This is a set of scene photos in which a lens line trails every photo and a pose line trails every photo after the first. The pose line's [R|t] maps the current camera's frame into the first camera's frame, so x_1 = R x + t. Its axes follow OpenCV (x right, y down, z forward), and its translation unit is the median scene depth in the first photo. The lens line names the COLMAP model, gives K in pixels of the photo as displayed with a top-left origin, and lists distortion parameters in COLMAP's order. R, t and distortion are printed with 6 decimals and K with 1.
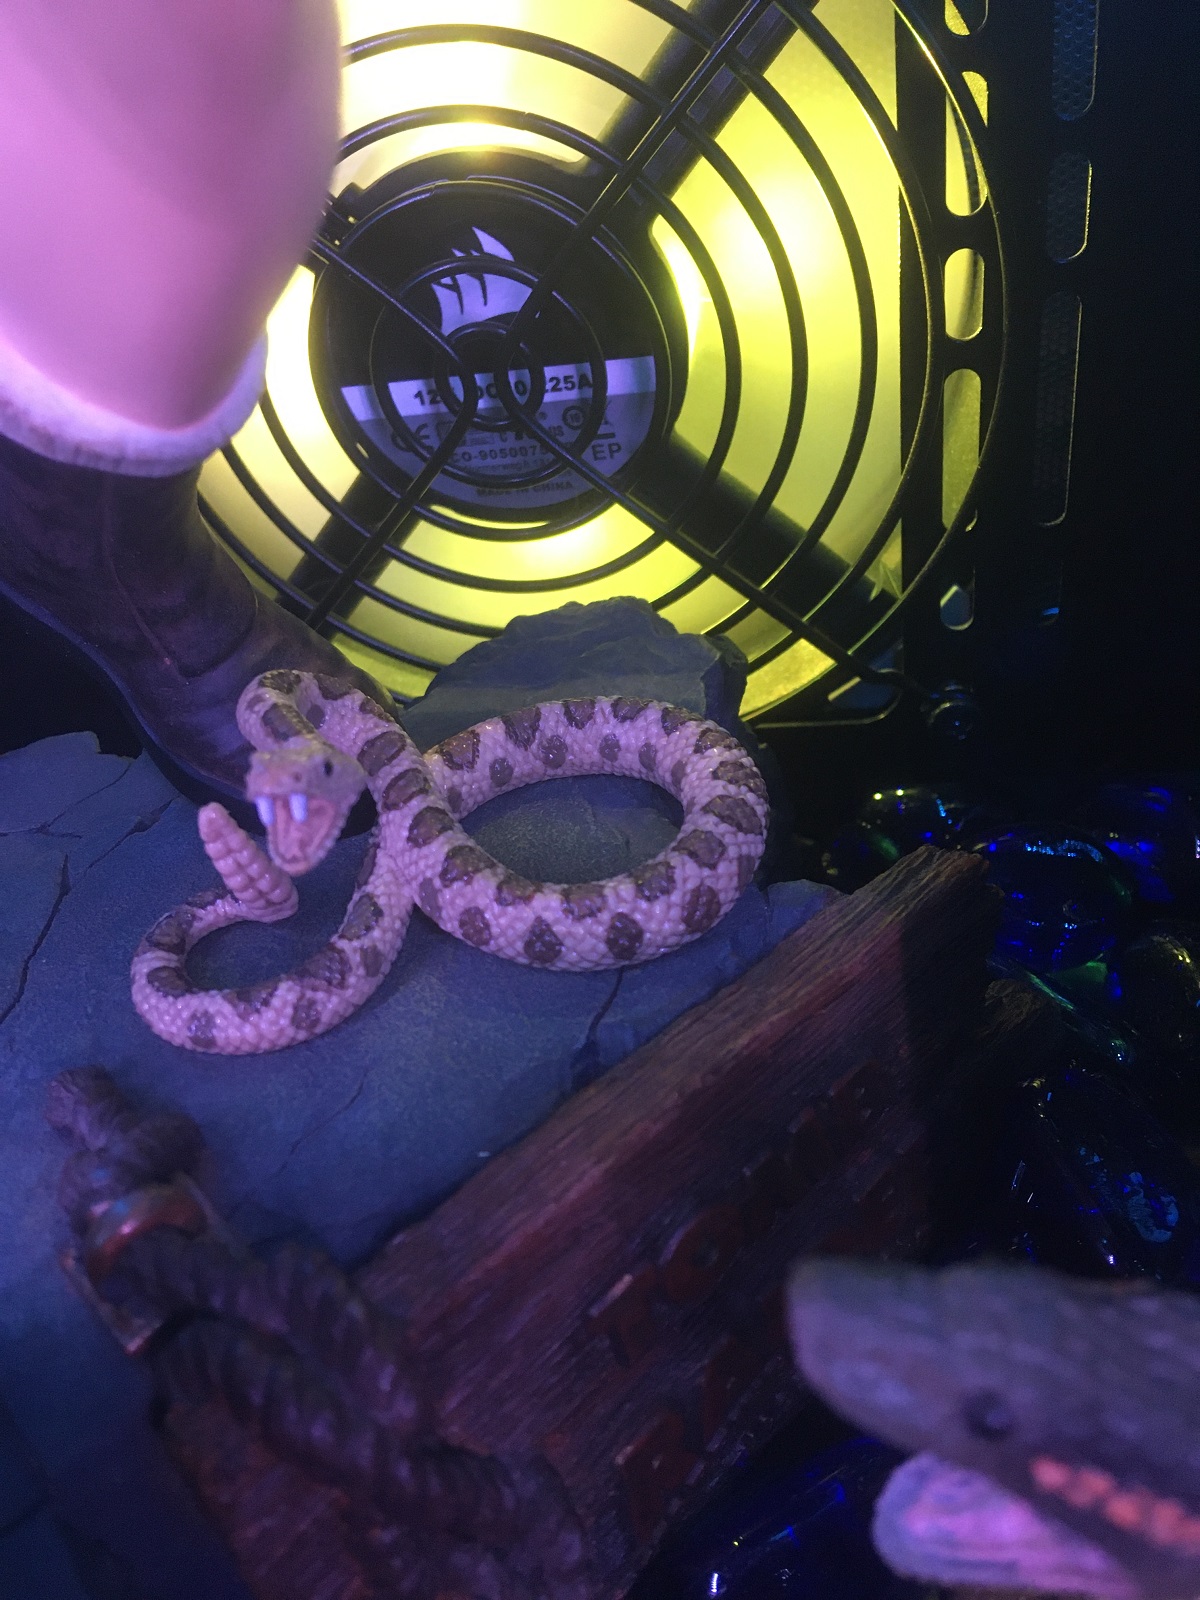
lens RADIAL K [[1364.6, 0, 605.2], [0, 1364.6, 798.6], [0, 0, 1]] dist [0.110722, -0.175034]
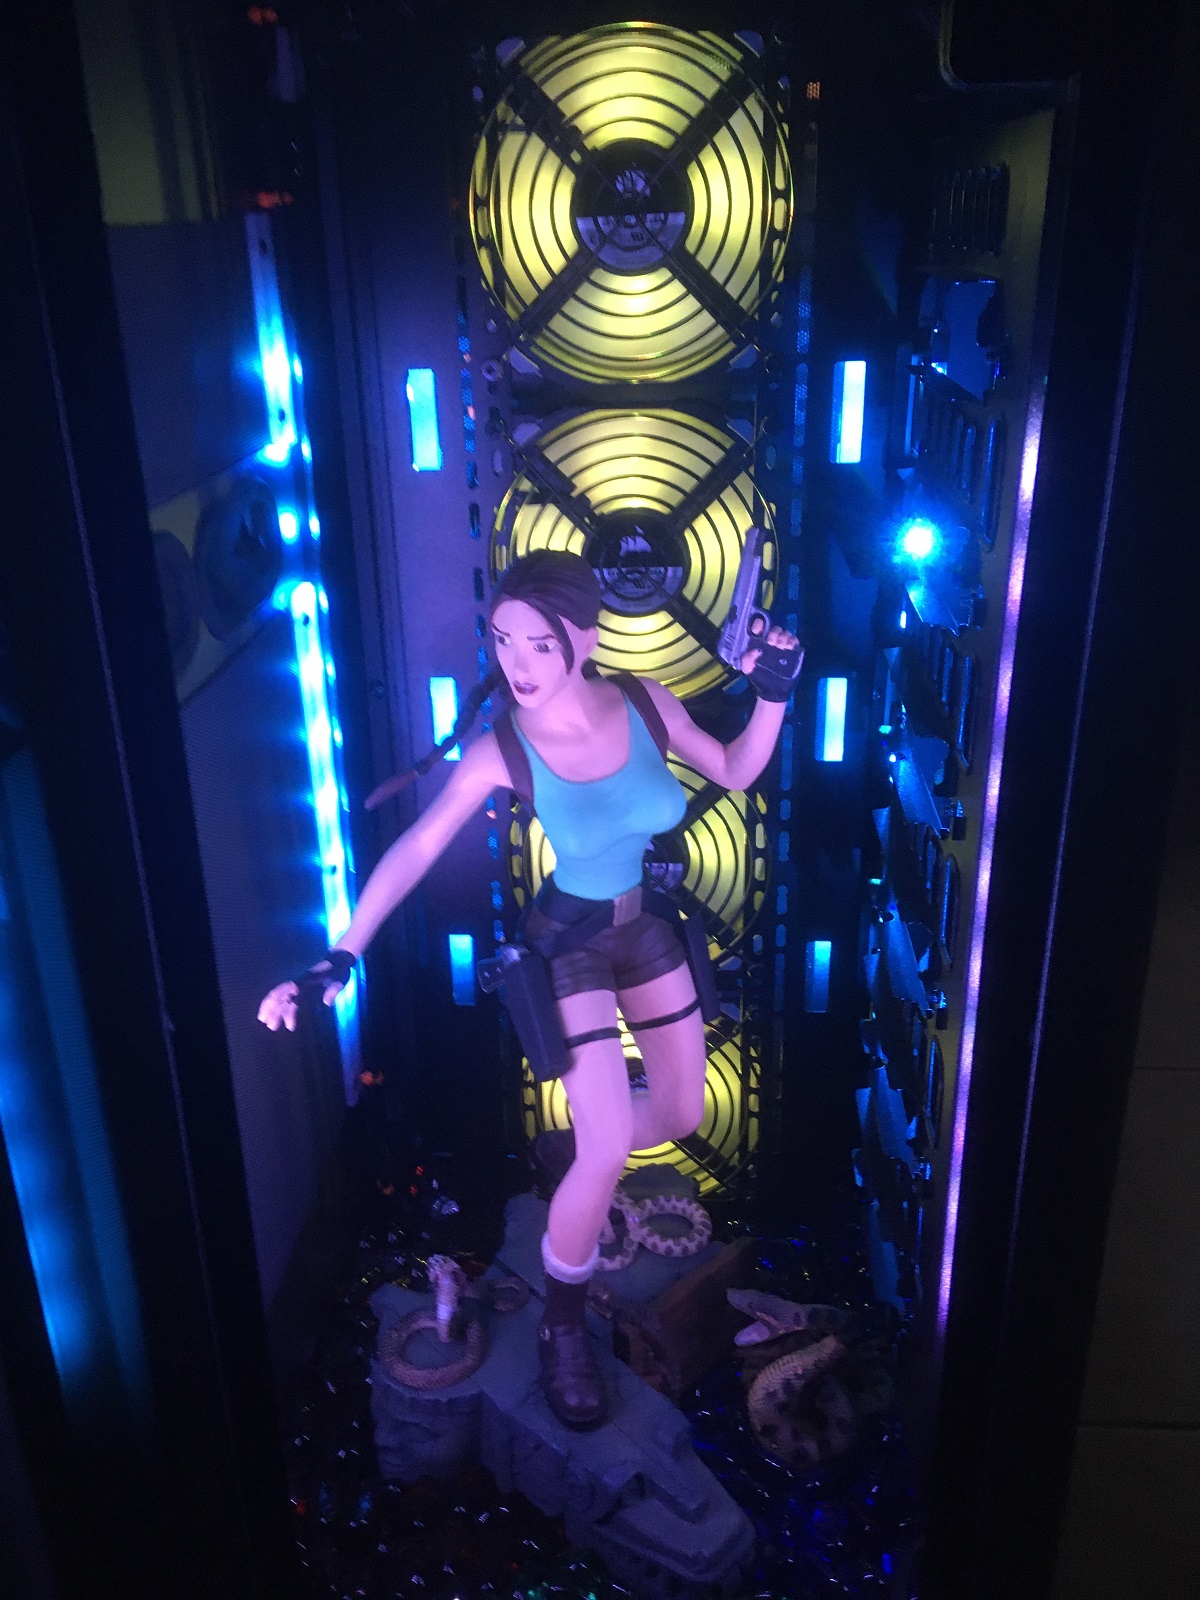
lens RADIAL K [[1364.6, 0, 602.7], [0, 1364.6, 789.6], [0, 0, 1]] dist [0.110722, -0.175034]
pose [[0.988797, 0.093351, 0.116477, -0.999792], [-0.055649, 0.954599, -0.292649, -0.013742], [-0.138508, 0.282889, 0.949099, -4.101405]]
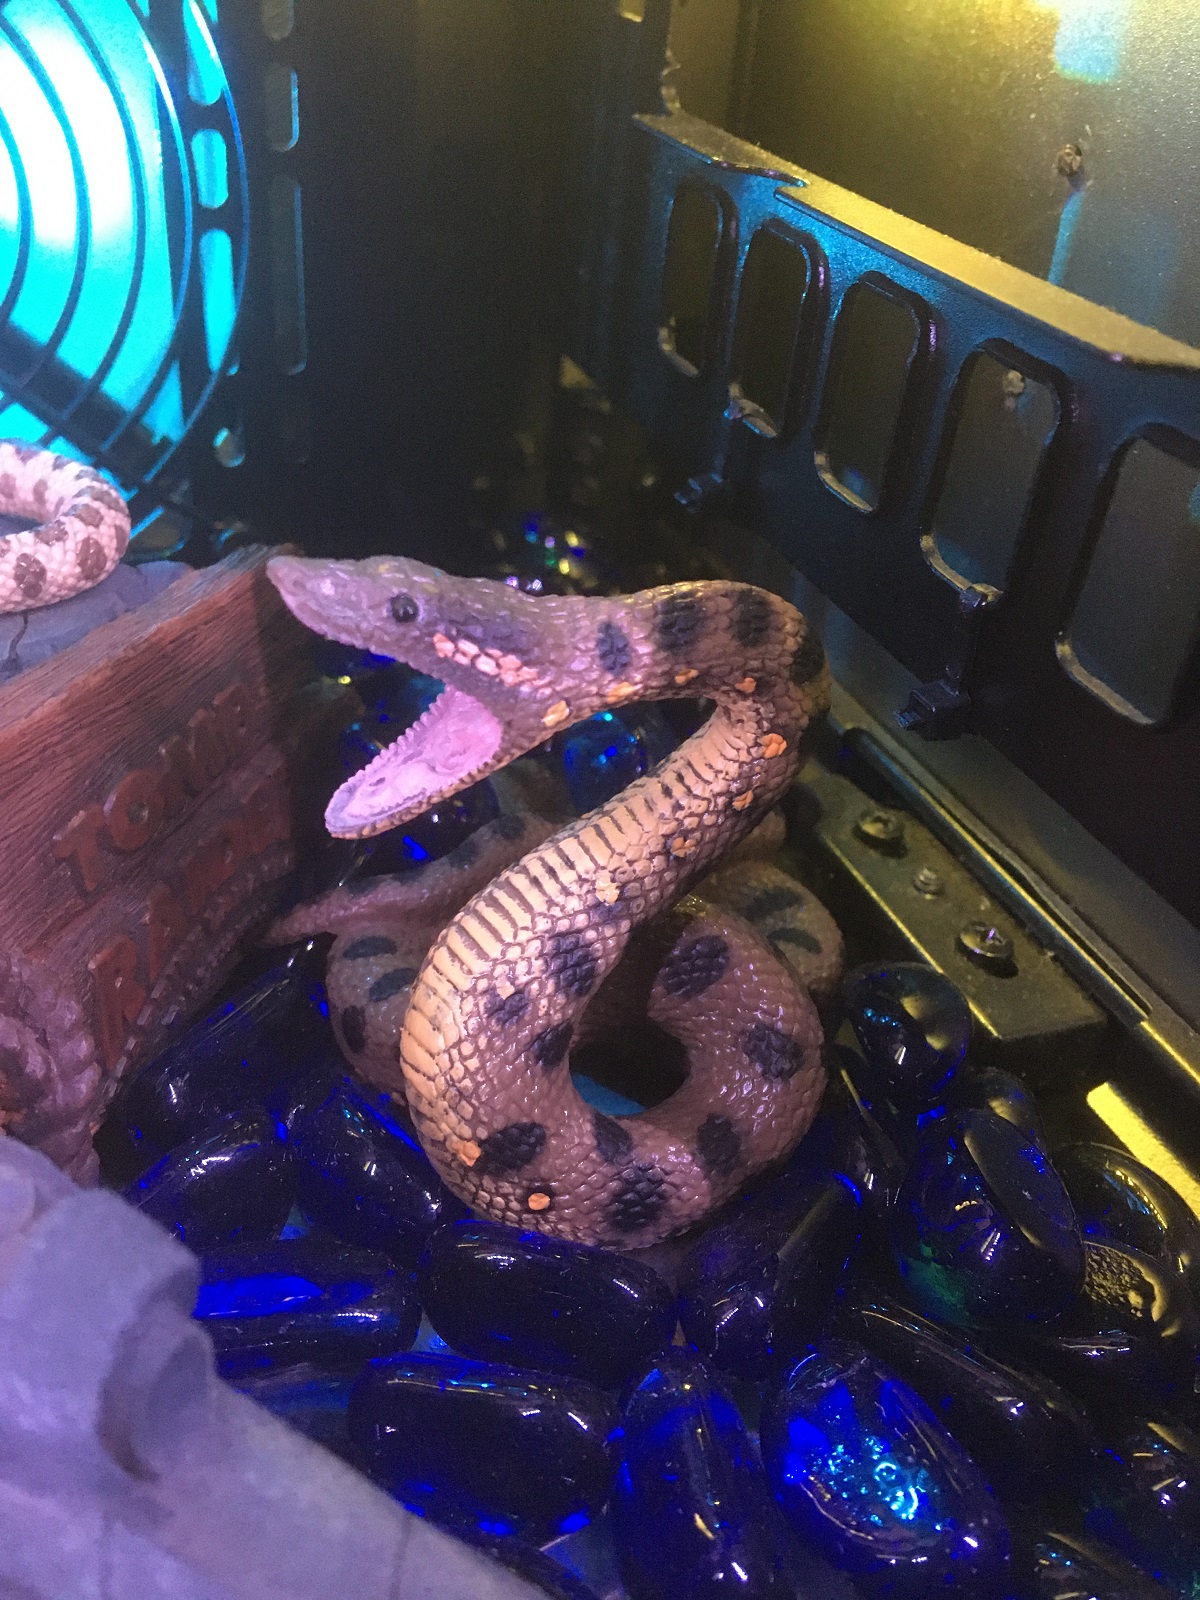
lens RADIAL K [[1364.6, 0, 614.9], [0, 1364.6, 801.2], [0, 0, 1]] dist [0.110722, -0.175034]
pose [[0.836324, -0.101670, 0.538725, -0.226205], [0.152433, 0.987030, -0.050363, 0.425262], [-0.526617, 0.124240, 0.840975, -0.268163]]
